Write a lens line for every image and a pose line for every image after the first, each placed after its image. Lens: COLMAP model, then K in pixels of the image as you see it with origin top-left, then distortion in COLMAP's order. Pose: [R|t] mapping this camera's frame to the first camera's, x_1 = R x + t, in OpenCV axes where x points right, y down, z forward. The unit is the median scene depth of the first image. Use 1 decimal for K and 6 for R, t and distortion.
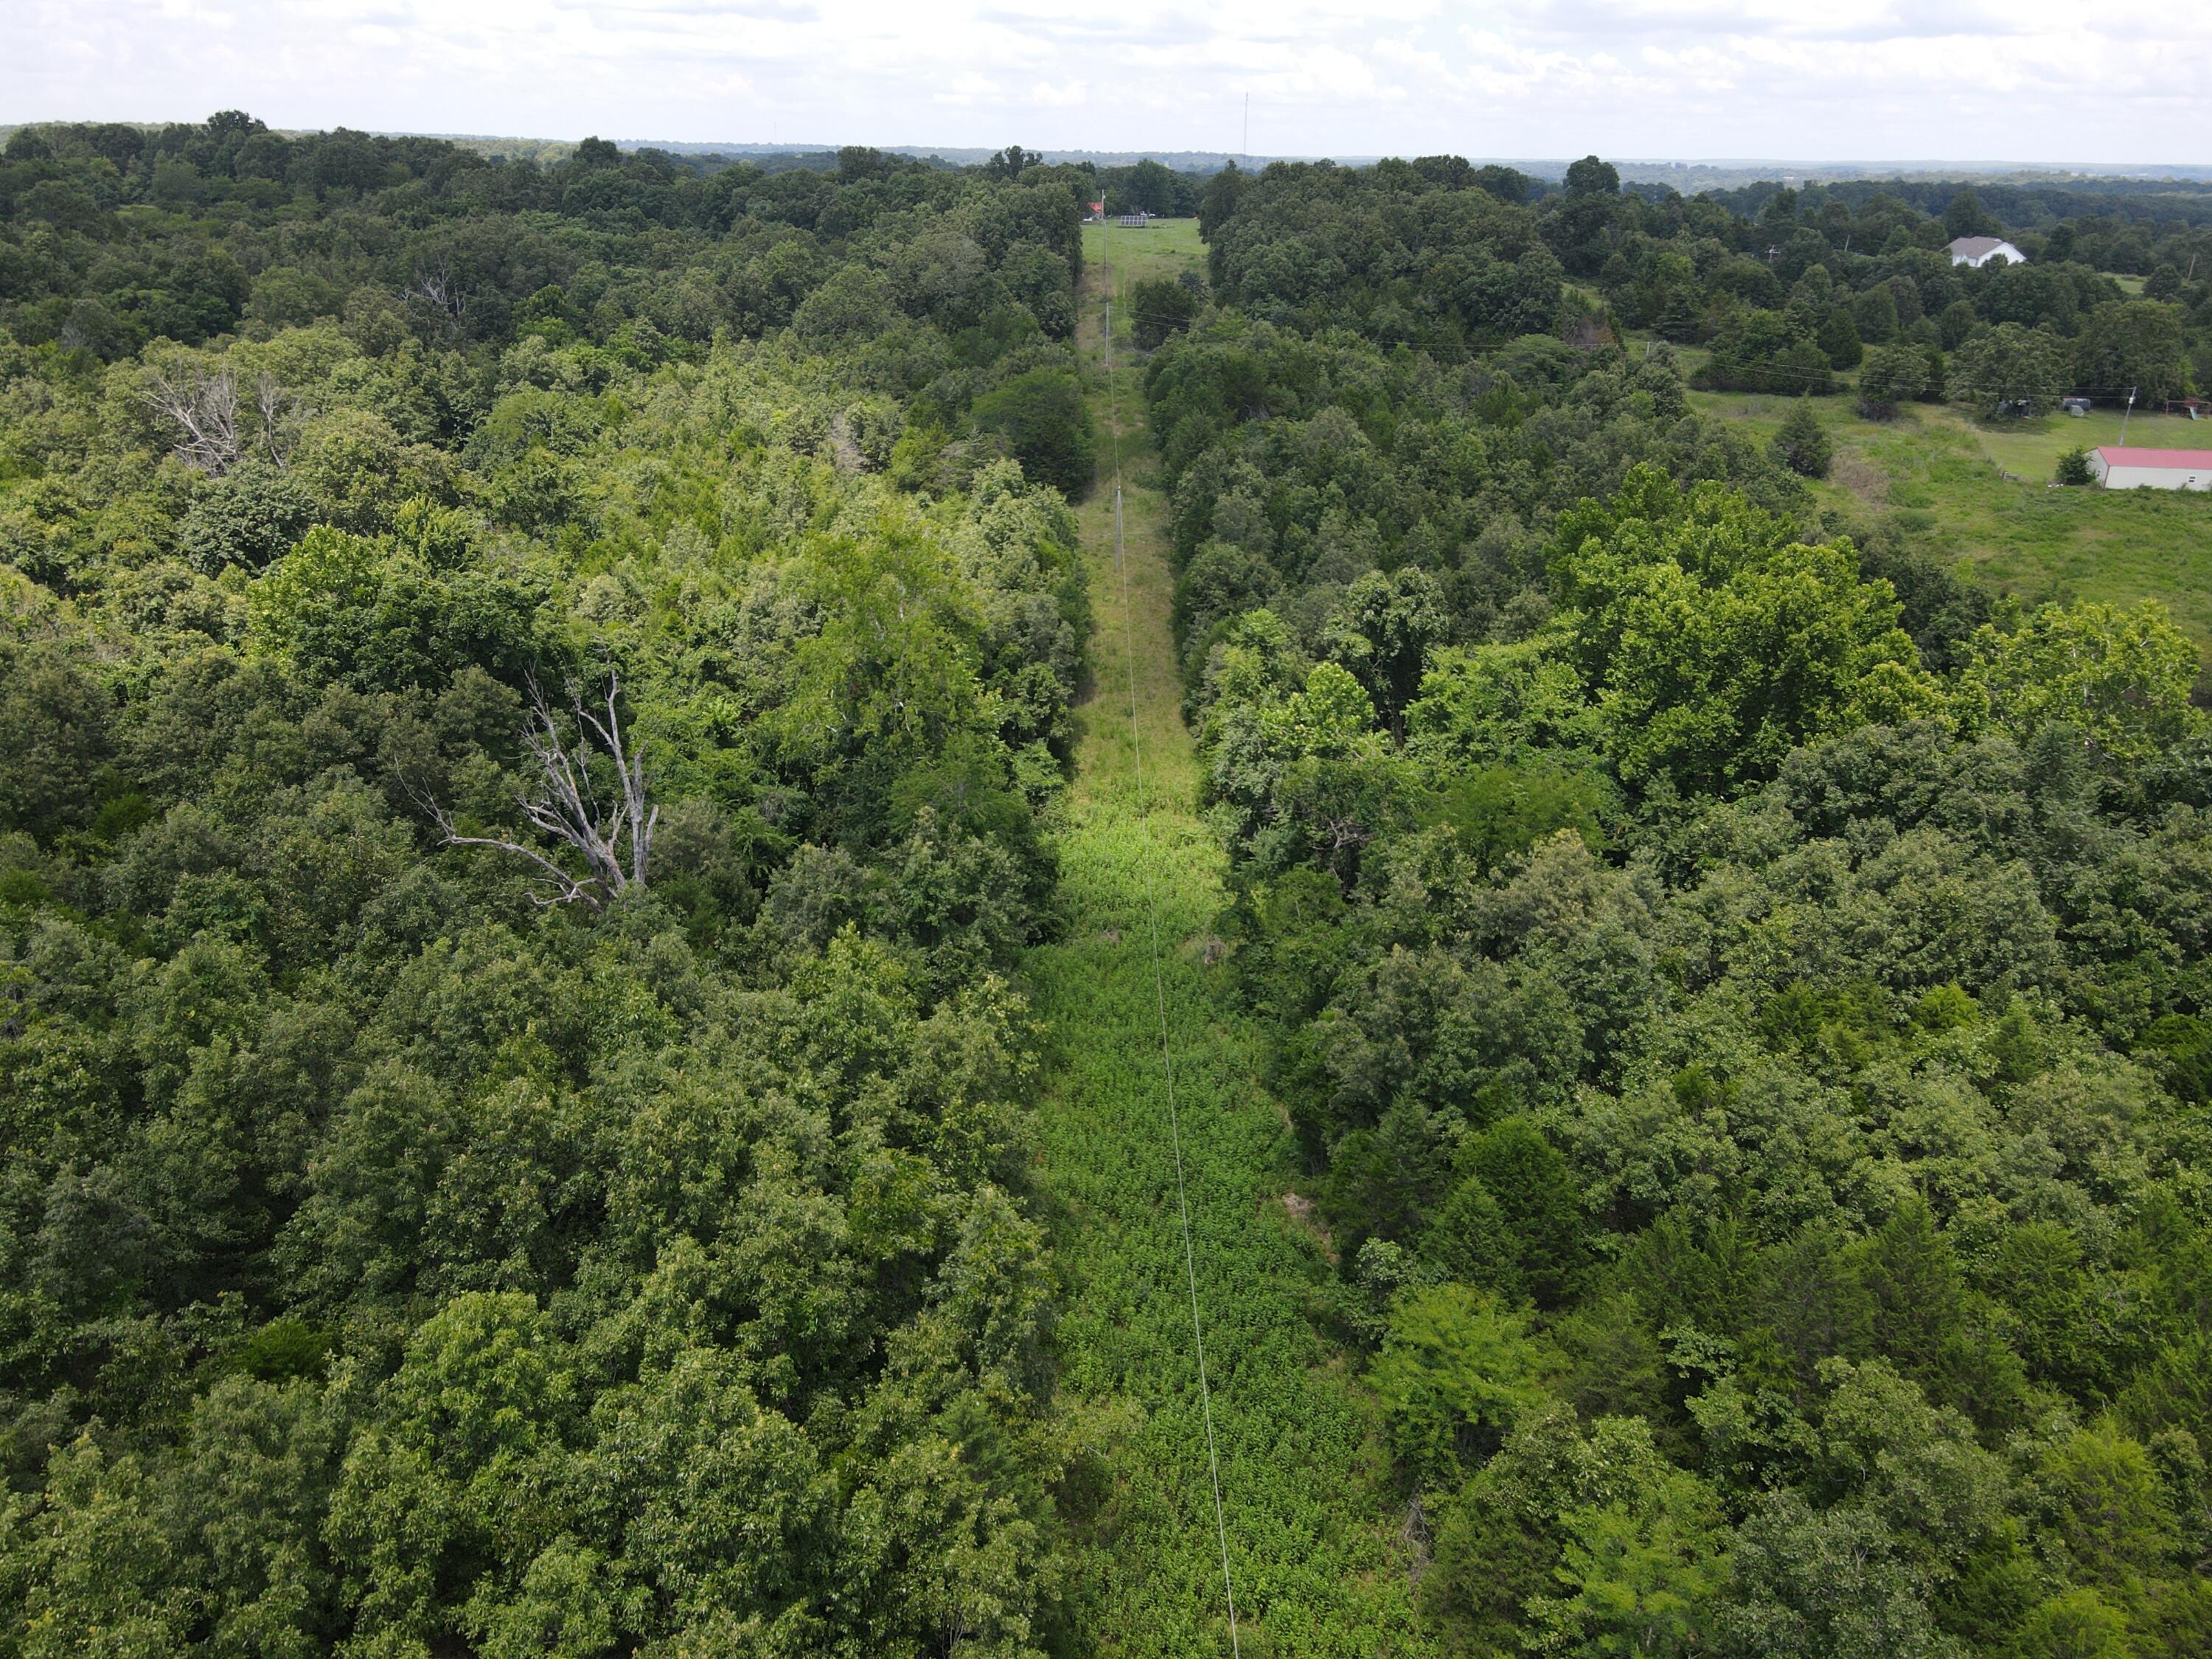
lens RADIAL K [[1633.0, 0, 1108.3], [0, 1633.0, 829.7], [0, 0, 1]] dist [-0.006838, 0.023766]
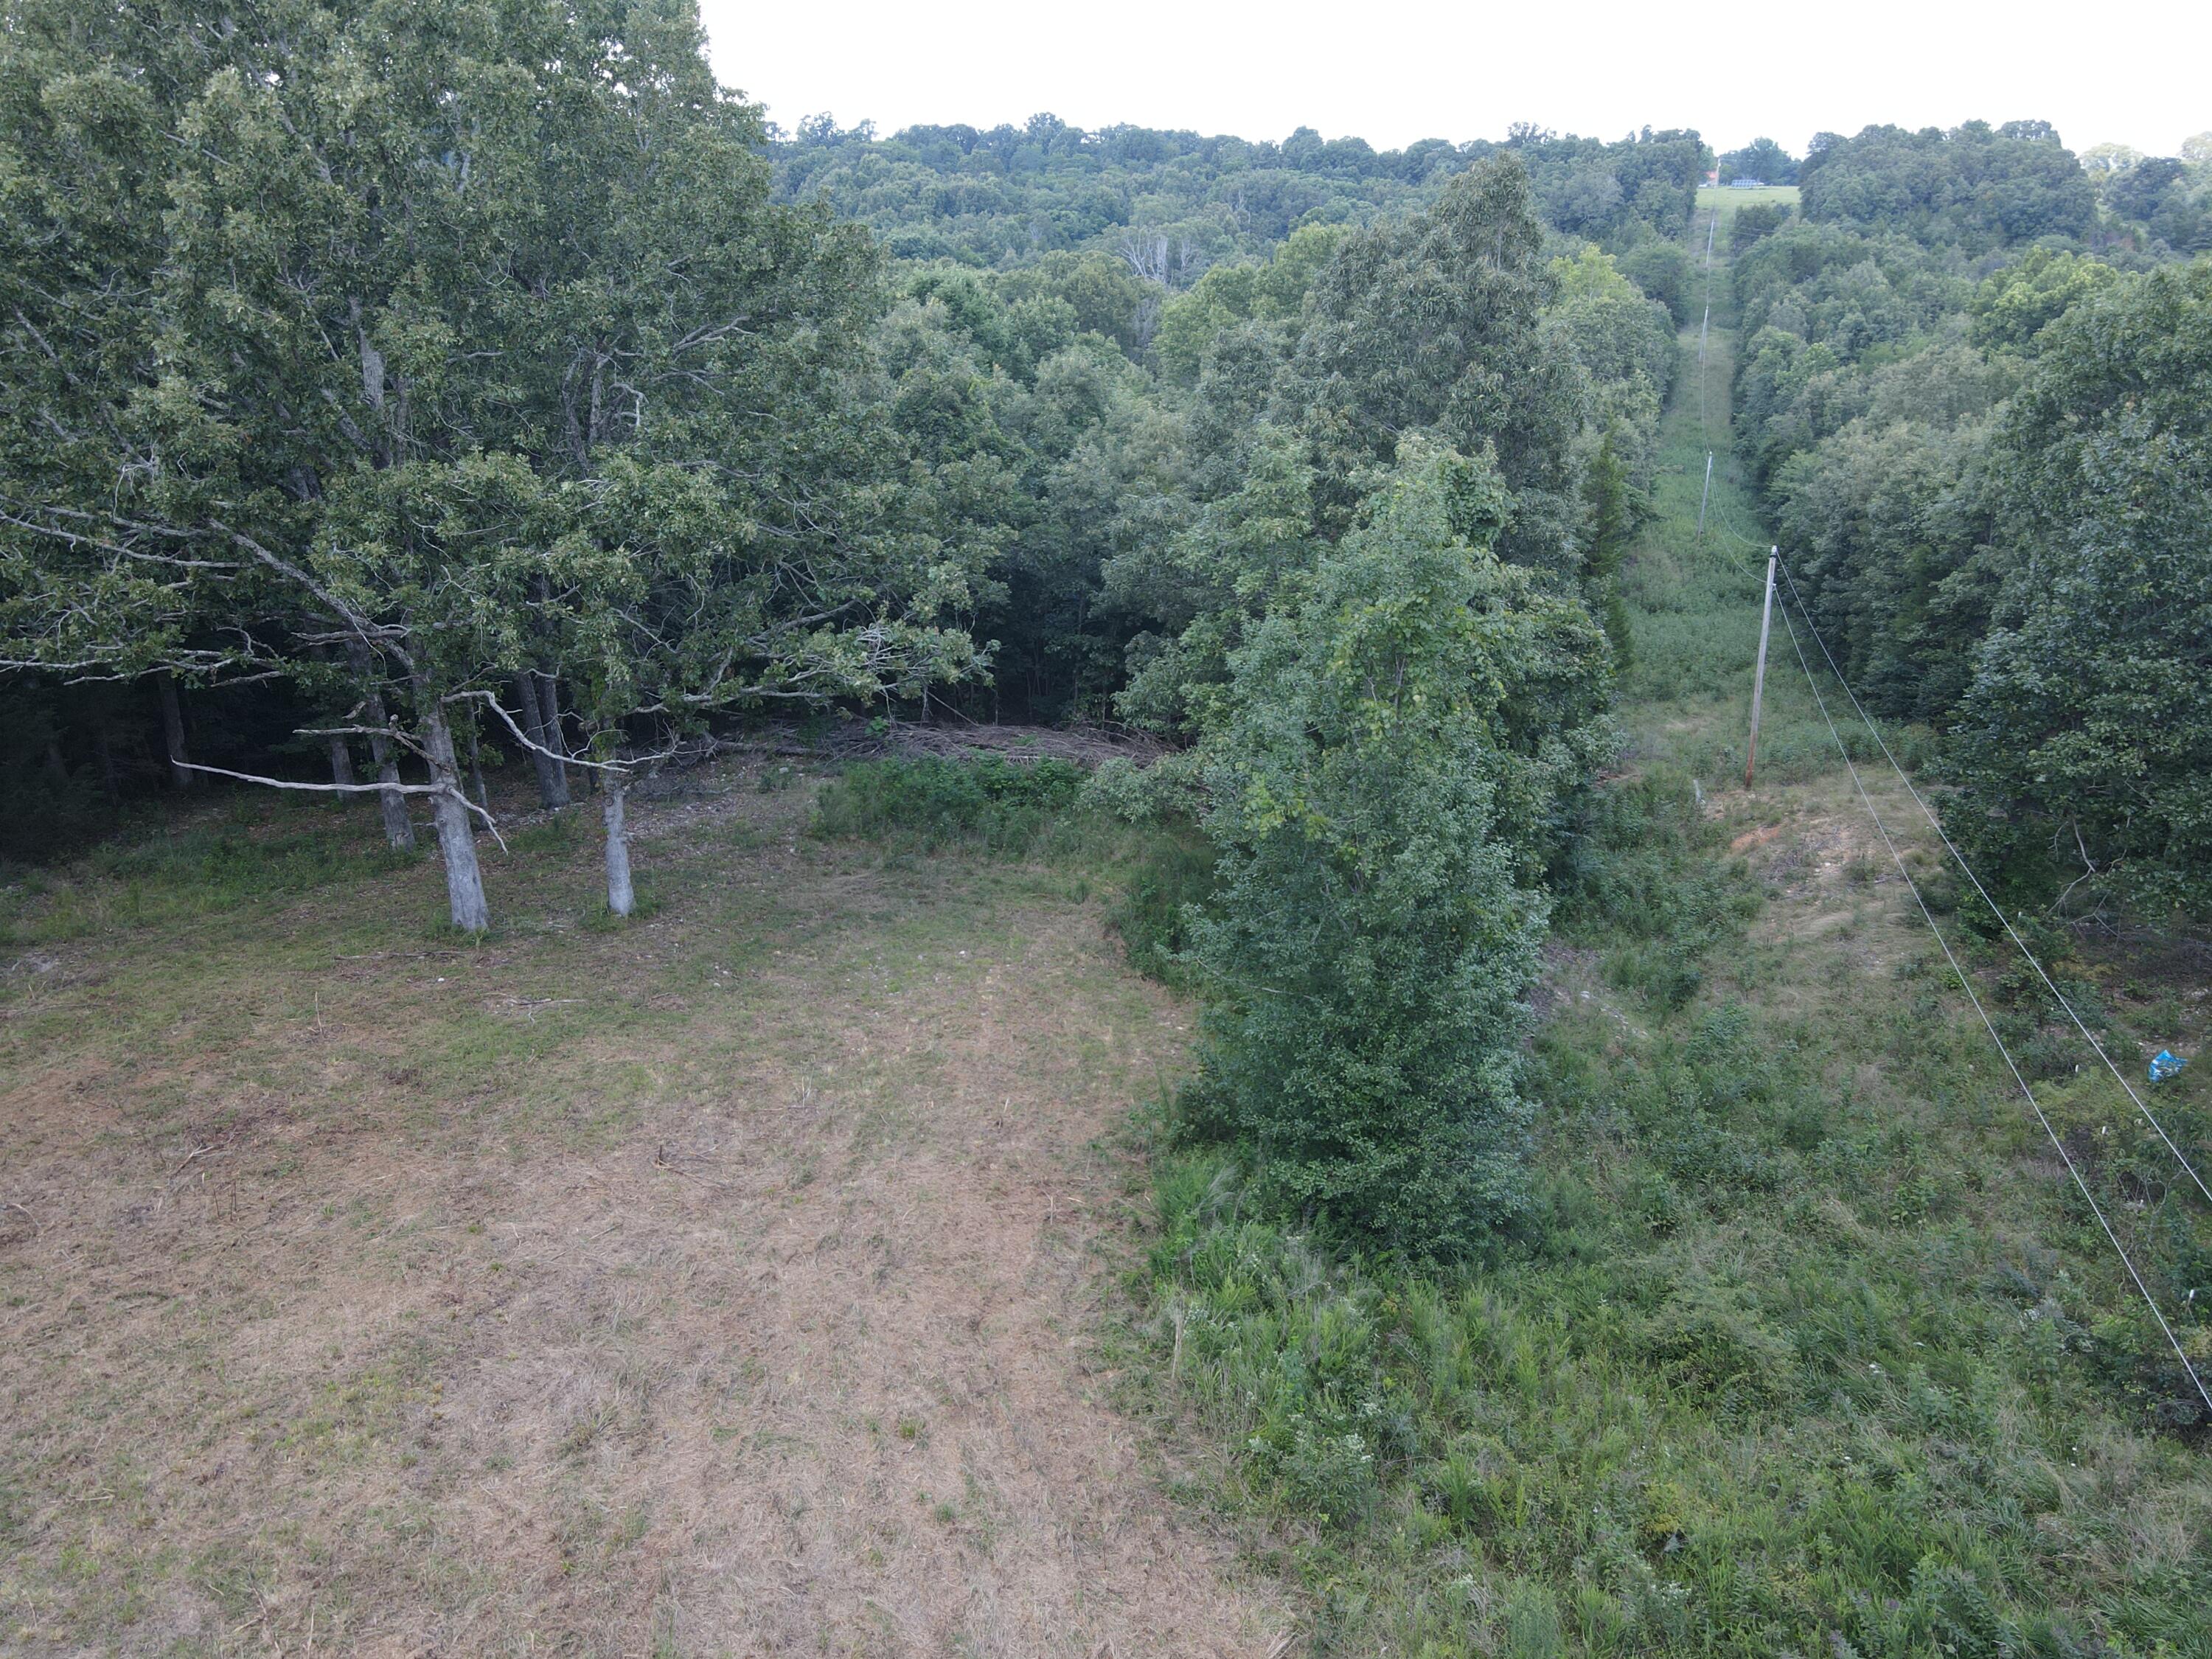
lens RADIAL K [[1633.0, 0, 1090.9], [0, 1633.0, 829.2], [0, 0, 1]] dist [-0.006838, 0.023766]
pose [[0.940177, 0.119803, -0.318928, 0.006579], [-0.123077, 0.992347, 0.009946, 0.221639], [0.317679, 0.029902, 0.947727, -0.423976]]
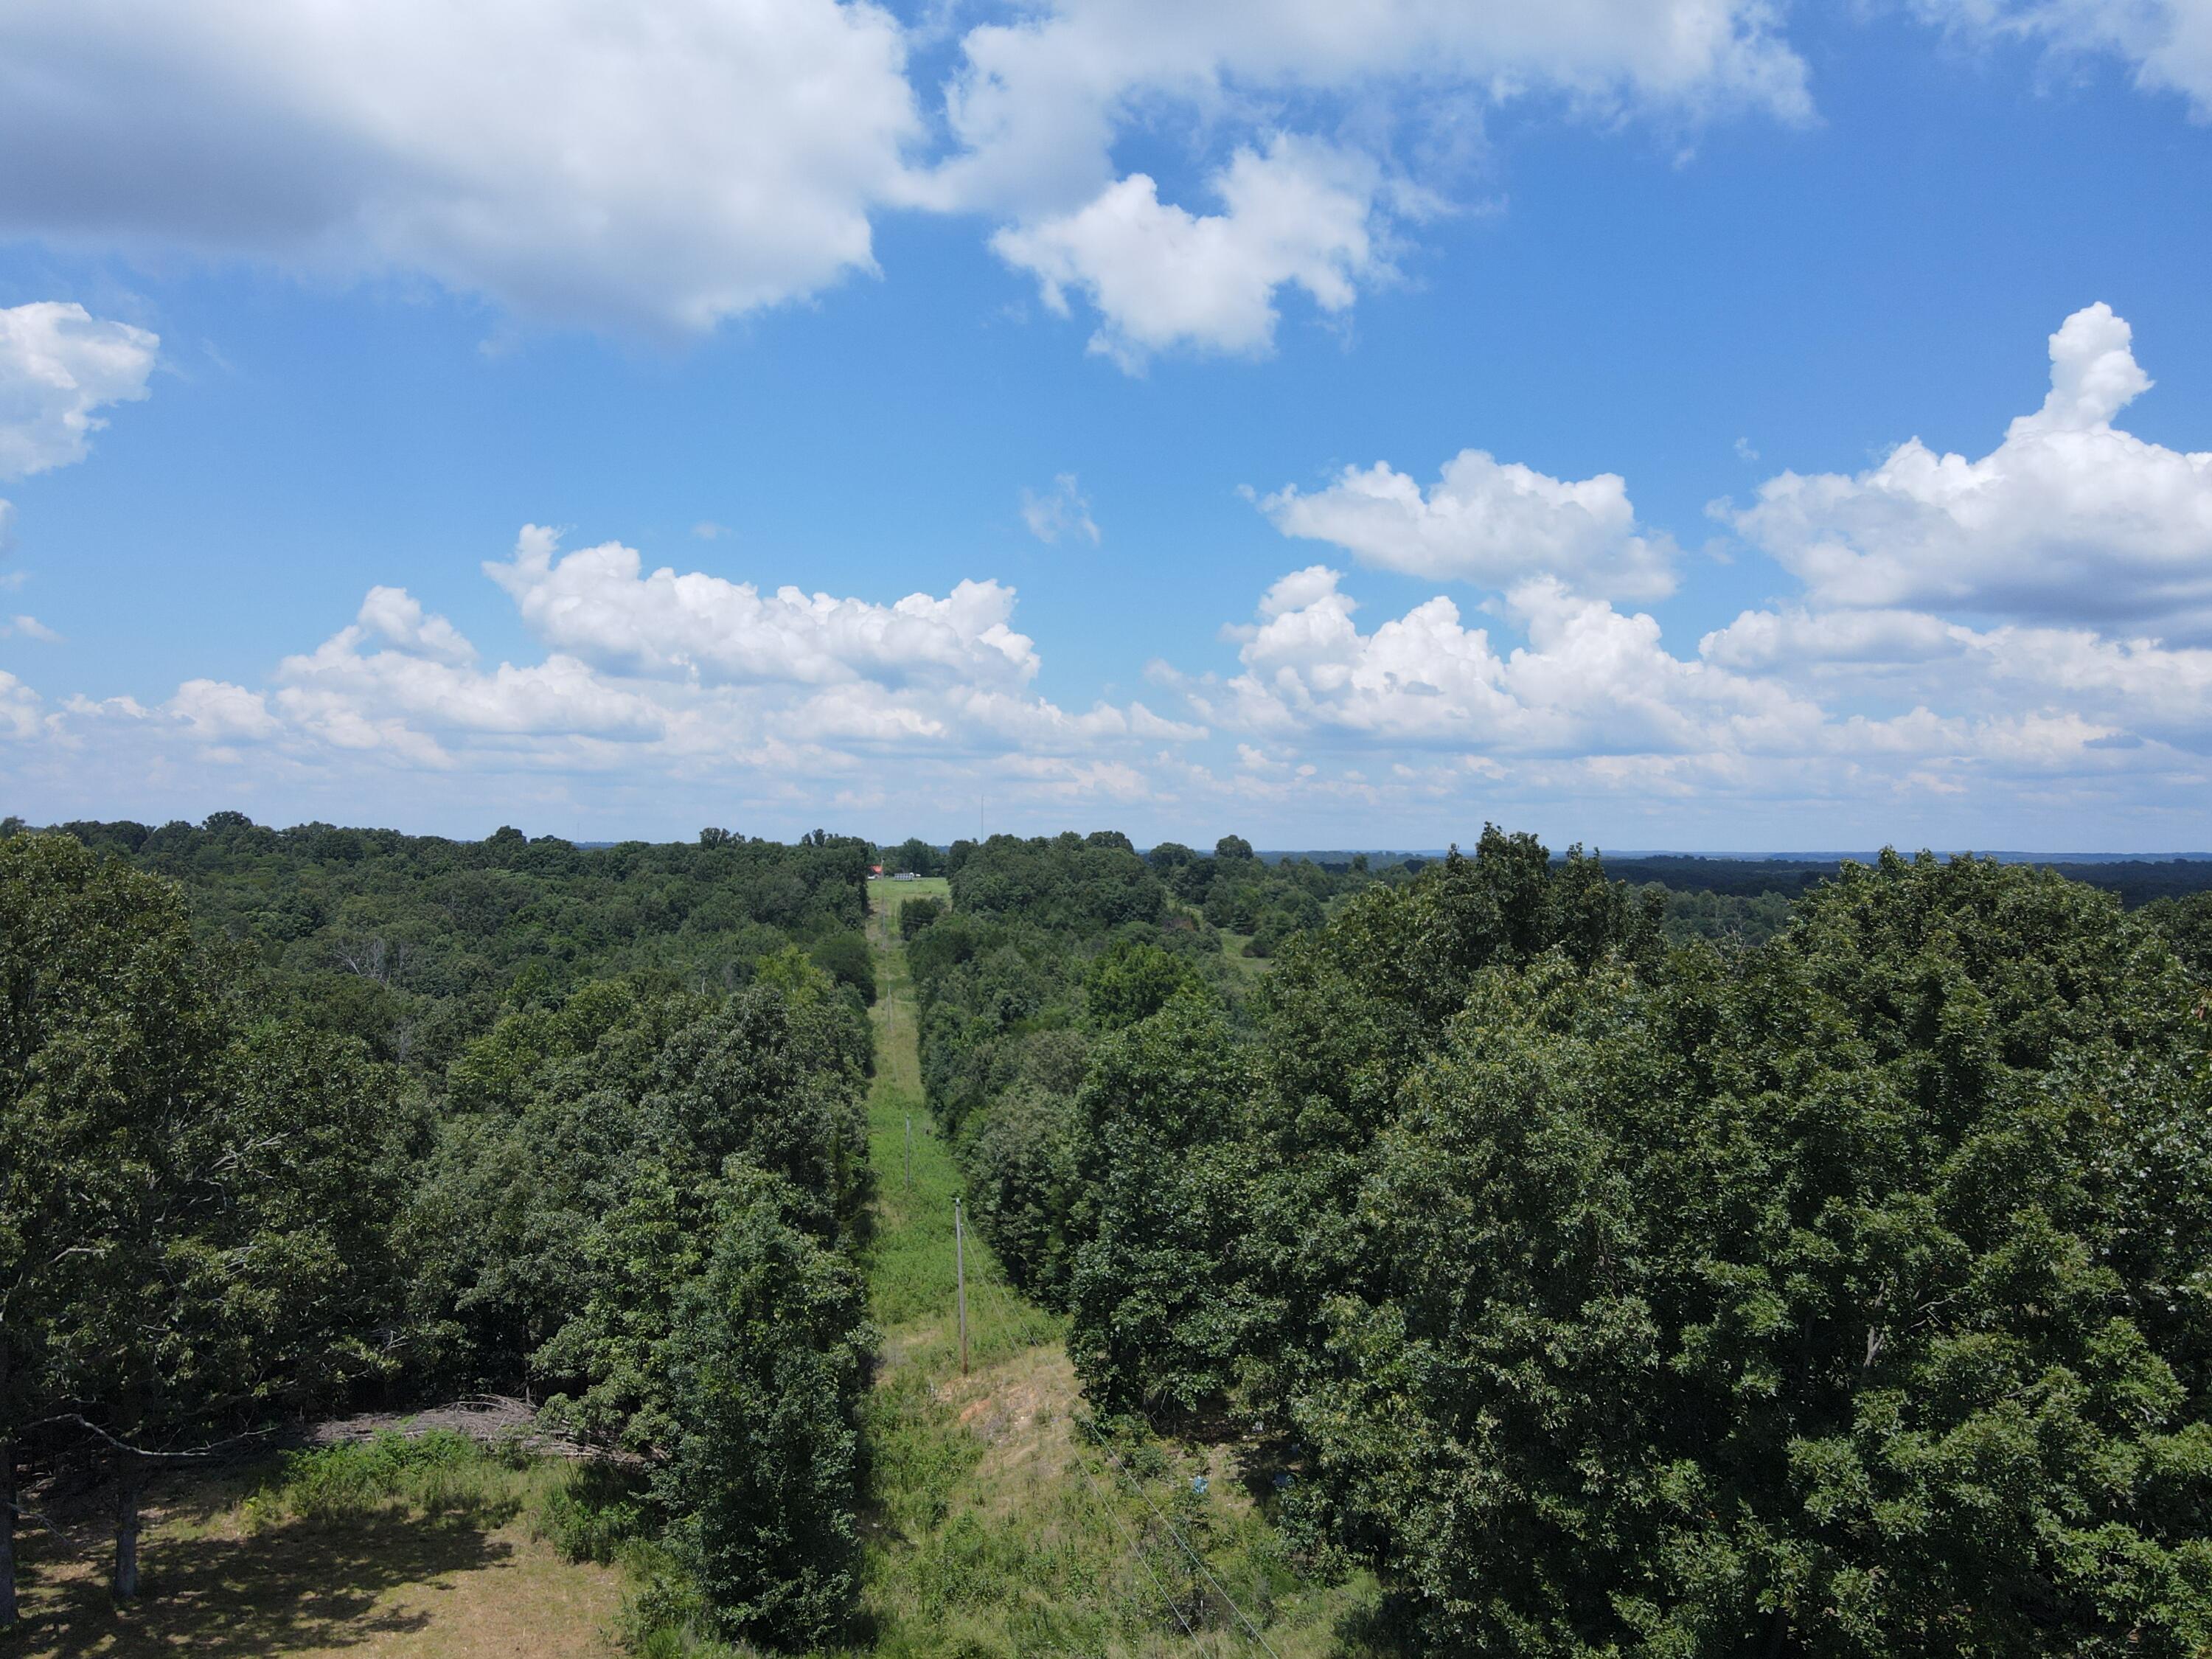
lens RADIAL K [[1633.0, 0, 1104.6], [0, 1633.0, 824.2], [0, 0, 1]] dist [-0.006838, 0.023766]
pose [[0.991469, -0.006332, 0.130190, 0.005766], [0.057562, 0.917415, -0.393746, 0.233623], [-0.116945, 0.397881, 0.909953, -0.502767]]
